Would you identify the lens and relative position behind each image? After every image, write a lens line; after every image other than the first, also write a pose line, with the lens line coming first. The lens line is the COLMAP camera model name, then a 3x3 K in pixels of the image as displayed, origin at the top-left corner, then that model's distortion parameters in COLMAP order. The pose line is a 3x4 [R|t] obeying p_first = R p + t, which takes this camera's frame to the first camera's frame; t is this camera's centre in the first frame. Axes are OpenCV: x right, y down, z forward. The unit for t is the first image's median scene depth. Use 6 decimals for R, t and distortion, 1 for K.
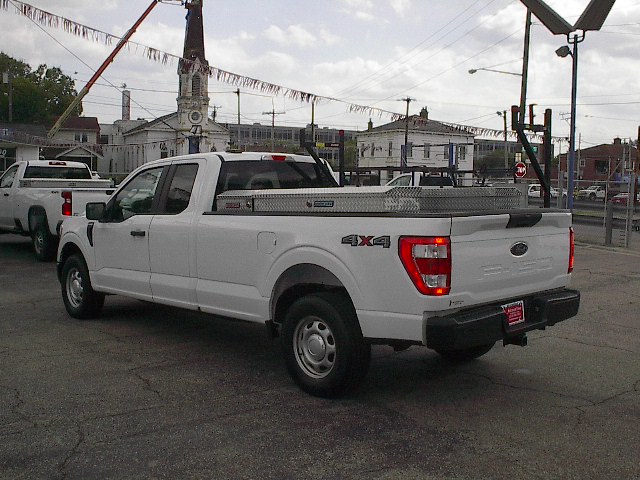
lens RADIAL K [[707.3, 0, 320.0], [0, 707.3, 240.0], [0, 0, 1]] dist [-0.135000, 0.064610]
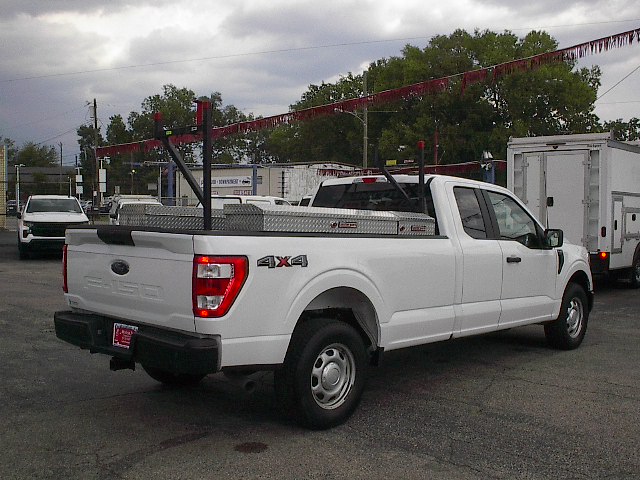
lens RADIAL K [[707.3, 0, 320.0], [0, 707.3, 240.0], [0, 0, 1]] dist [-0.135000, 0.064610]
pose [[0.068081, 0.028909, -0.997261, 0.901147], [-0.087072, 0.995938, 0.022926, -0.050303], [0.993873, 0.085273, 0.070322, 0.866882]]
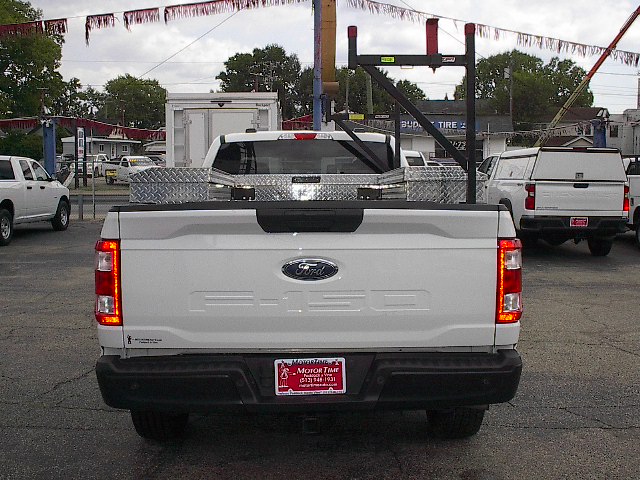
lens RADIAL K [[707.3, 0, 320.0], [0, 707.3, 240.0], [0, 0, 1]] dist [-0.135000, 0.064610]
pose [[0.746100, 0.052275, -0.663779, 0.494350], [-0.045427, 0.998587, 0.027581, -0.020641], [0.664282, 0.009575, 0.747420, 0.405984]]
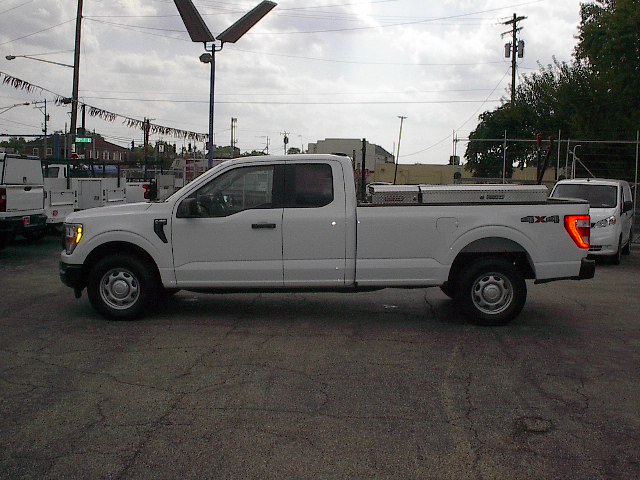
lens RADIAL K [[707.3, 0, 320.0], [0, 707.3, 240.0], [0, 0, 1]] dist [-0.135000, 0.064610]
pose [[0.714739, -0.059941, 0.696818, -1.235504], [0.048001, 0.998175, 0.036628, -0.030272], [-0.697743, 0.007269, 0.716312, 0.184866]]
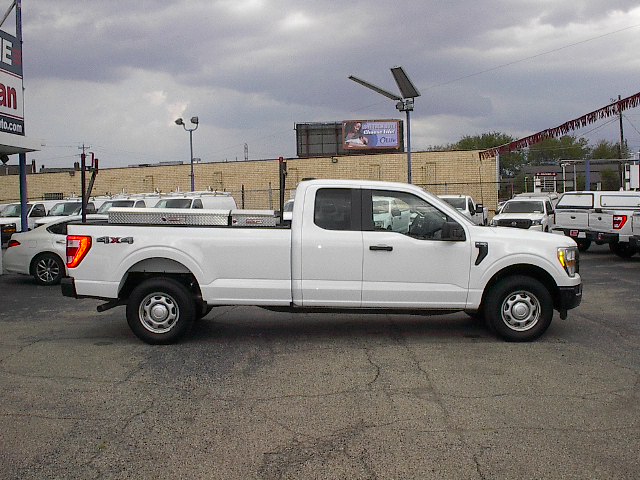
lens RADIAL K [[707.3, 0, 320.0], [0, 707.3, 240.0], [0, 0, 1]] dist [-0.135000, 0.064610]
pose [[-0.676223, 0.027425, -0.736187, 0.847761], [-0.056329, 0.994457, 0.088787, -0.159944], [0.734541, 0.101508, -0.670929, 2.224978]]
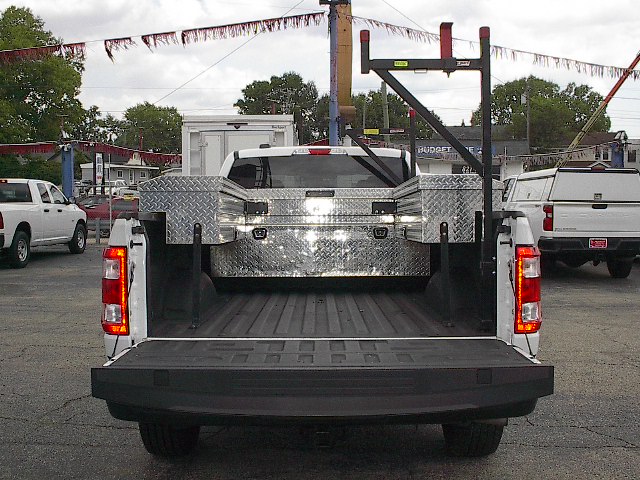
lens RADIAL K [[707.3, 0, 320.0], [0, 707.3, 240.0], [0, 0, 1]] dist [-0.135000, 0.064610]
pose [[0.729699, 0.026939, -0.683237, 0.489637], [-0.045245, 0.998936, -0.008935, -0.008929], [0.682270, 0.037433, 0.730142, 0.416686]]
